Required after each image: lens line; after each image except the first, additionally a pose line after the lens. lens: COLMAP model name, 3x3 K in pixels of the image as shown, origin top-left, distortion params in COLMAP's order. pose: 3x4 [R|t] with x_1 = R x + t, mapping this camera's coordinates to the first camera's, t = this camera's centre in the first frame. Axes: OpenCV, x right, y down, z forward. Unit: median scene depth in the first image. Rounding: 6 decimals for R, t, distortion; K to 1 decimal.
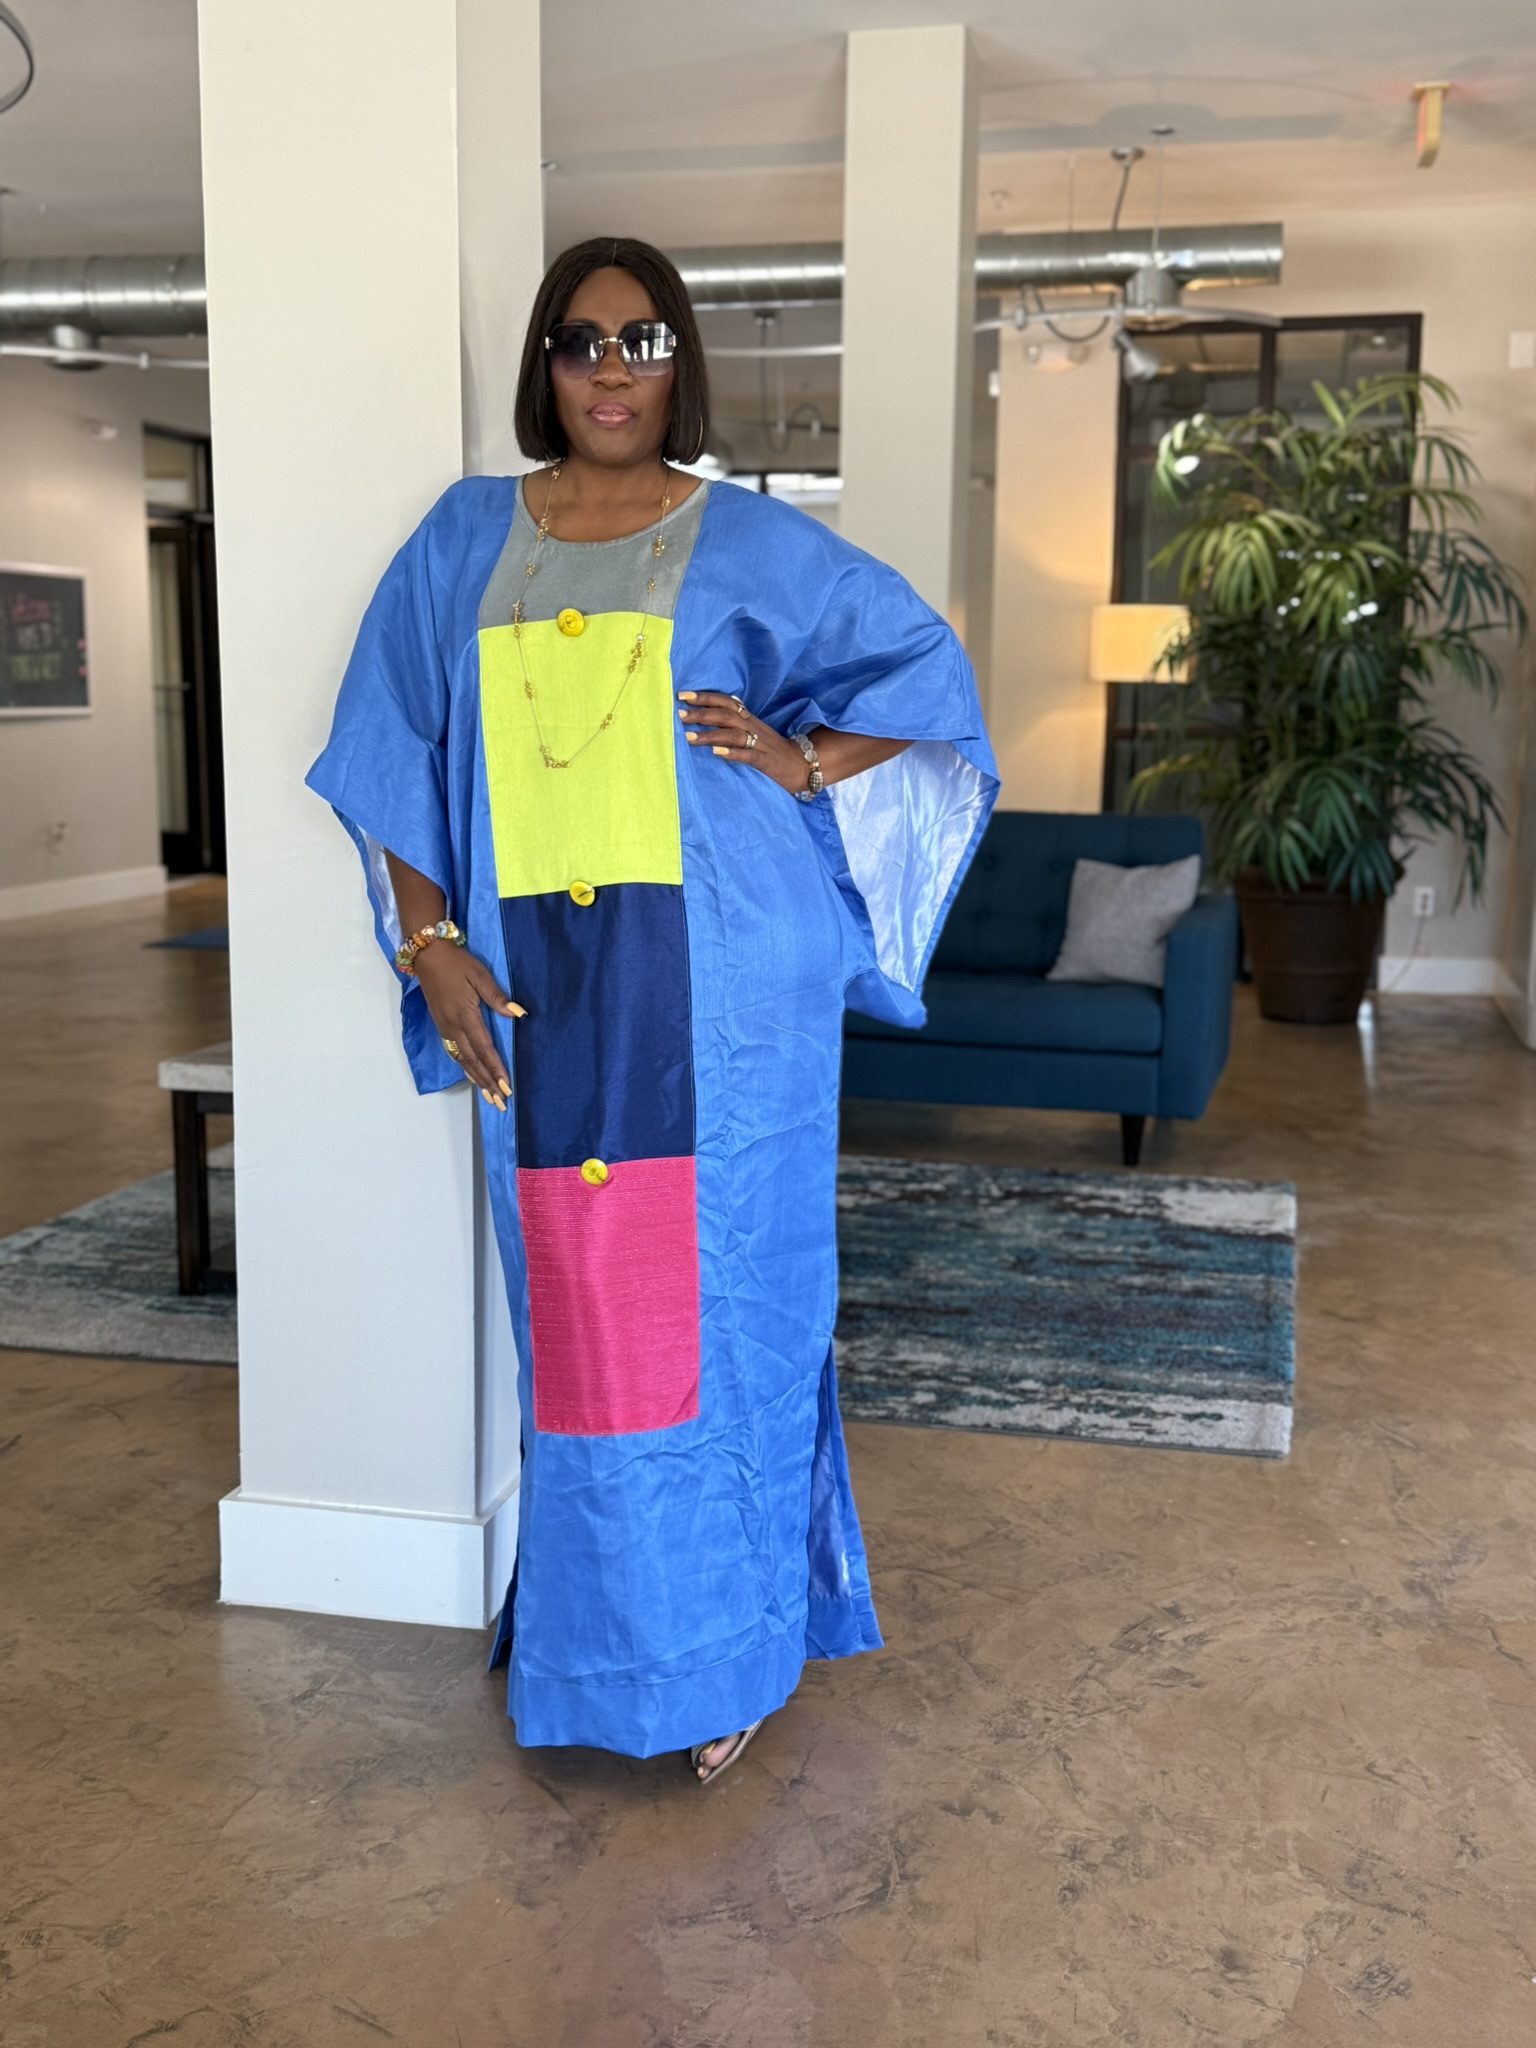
lens RADIAL K [[2189.3, 0, 775.7], [0, 2189.3, 1015.7], [0, 0, 1]] dist [0.150720, -0.336272]
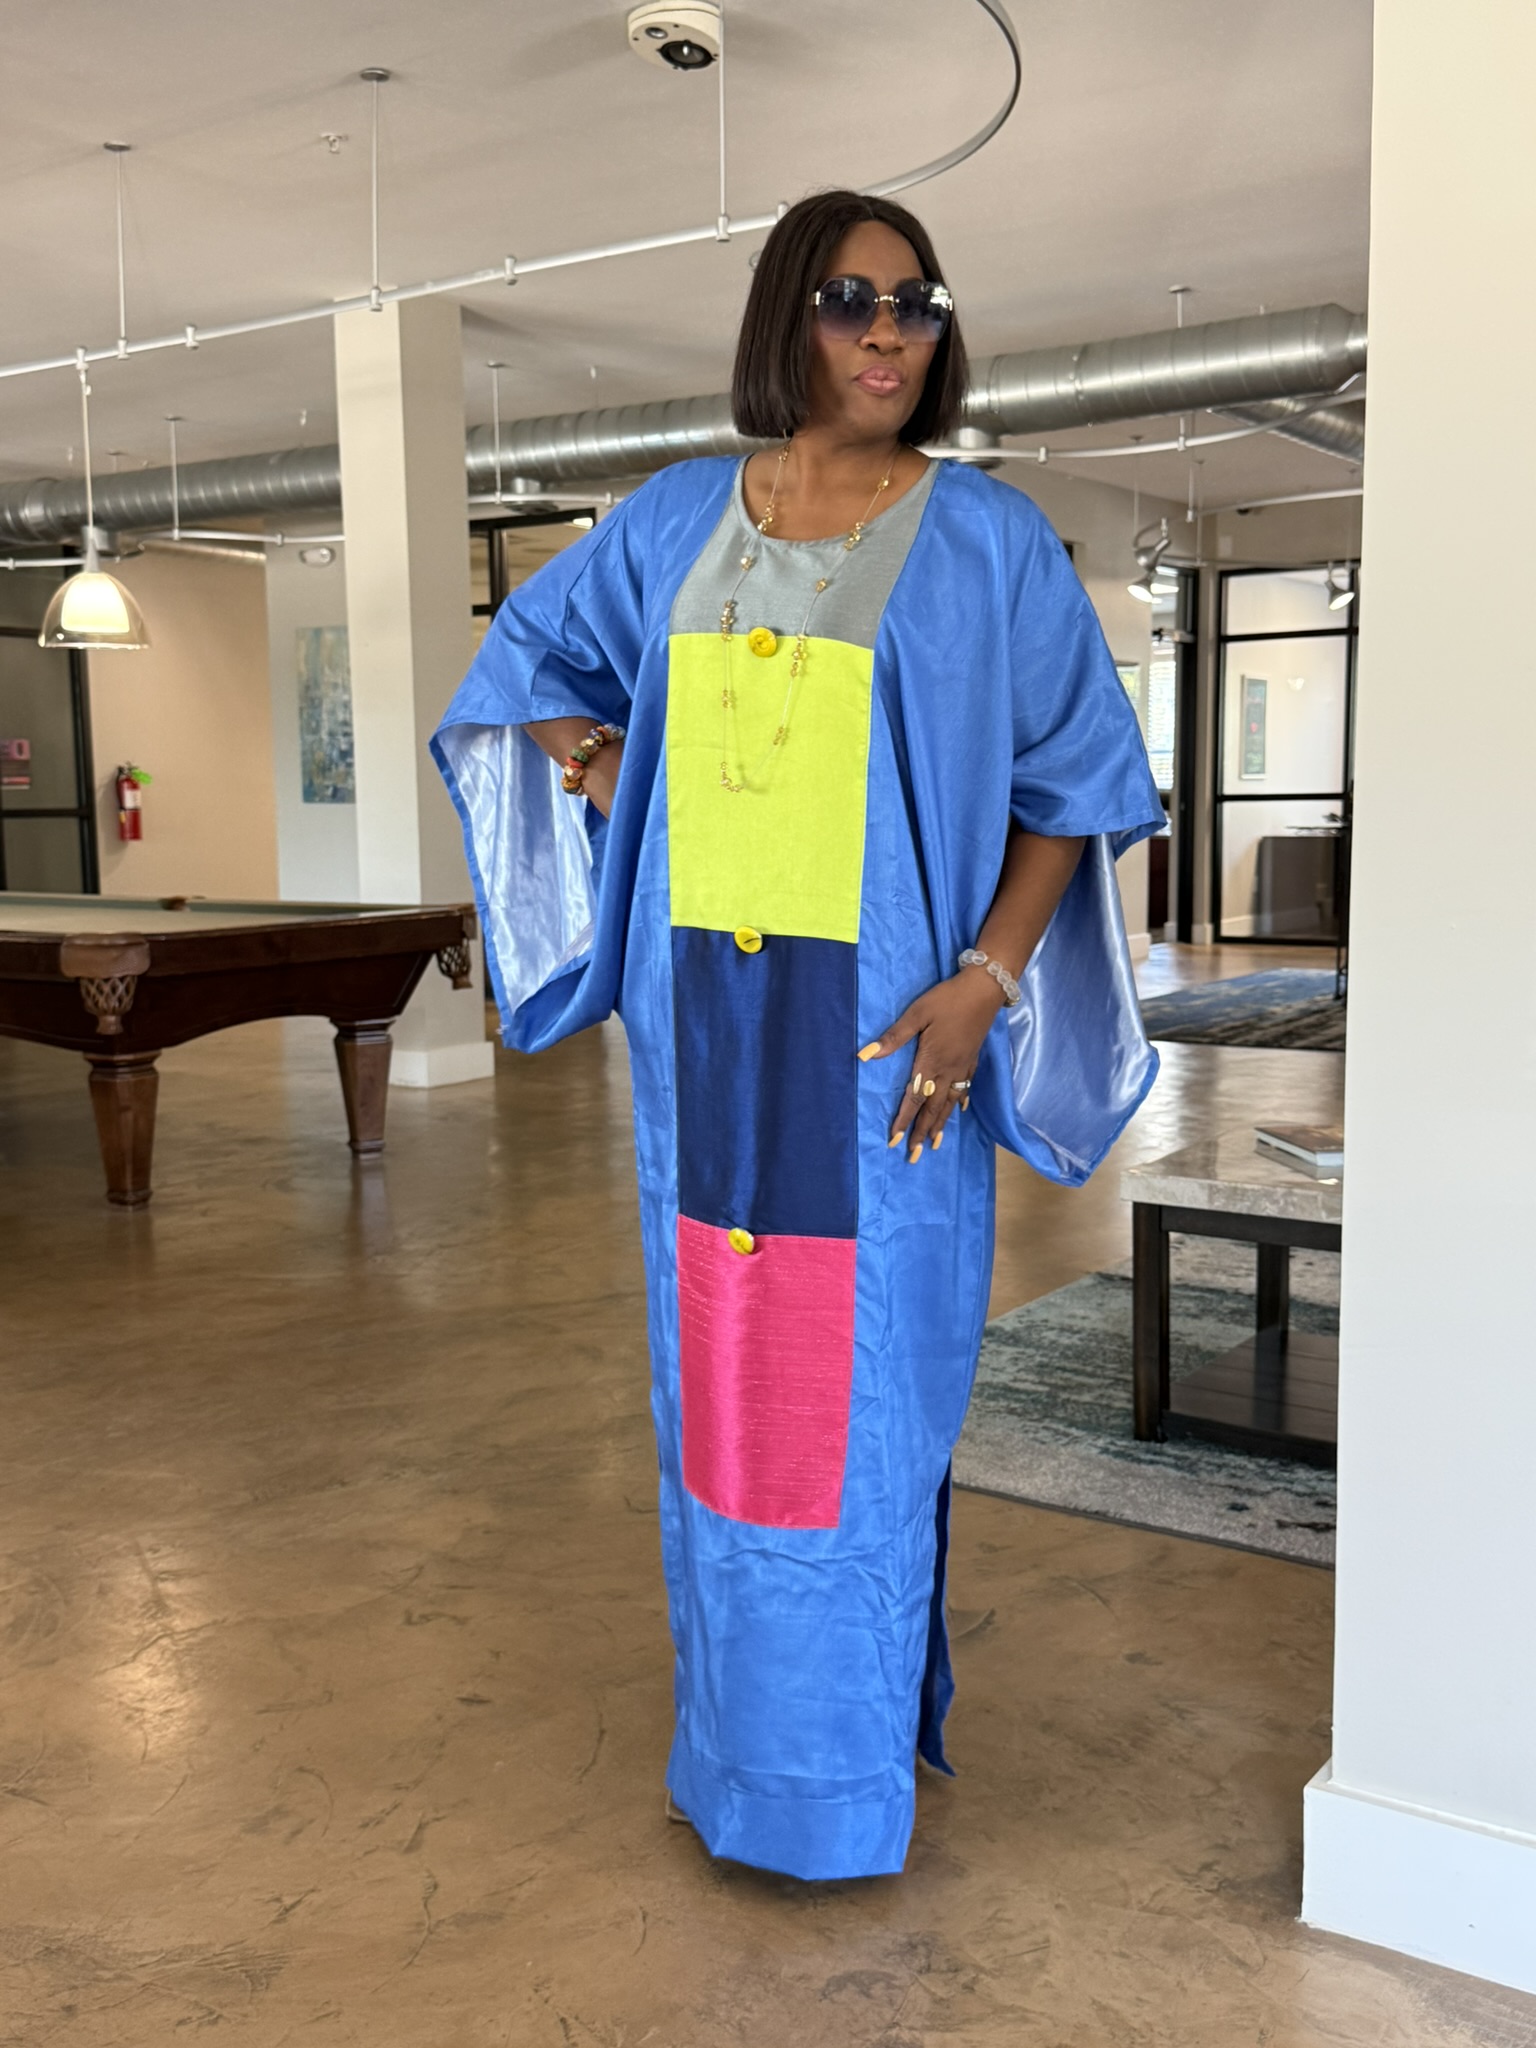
lens RADIAL K [[2040.7, 0, 754.0], [0, 2040.7, 1021.4], [0, 0, 1]] dist [0.176670, -0.414319]
pose [[0.931632, 0.023779, -0.362625, -0.109319], [-0.037616, 0.998807, -0.031144, -0.006601], [0.361452, 0.042656, 0.931415, 0.166768]]
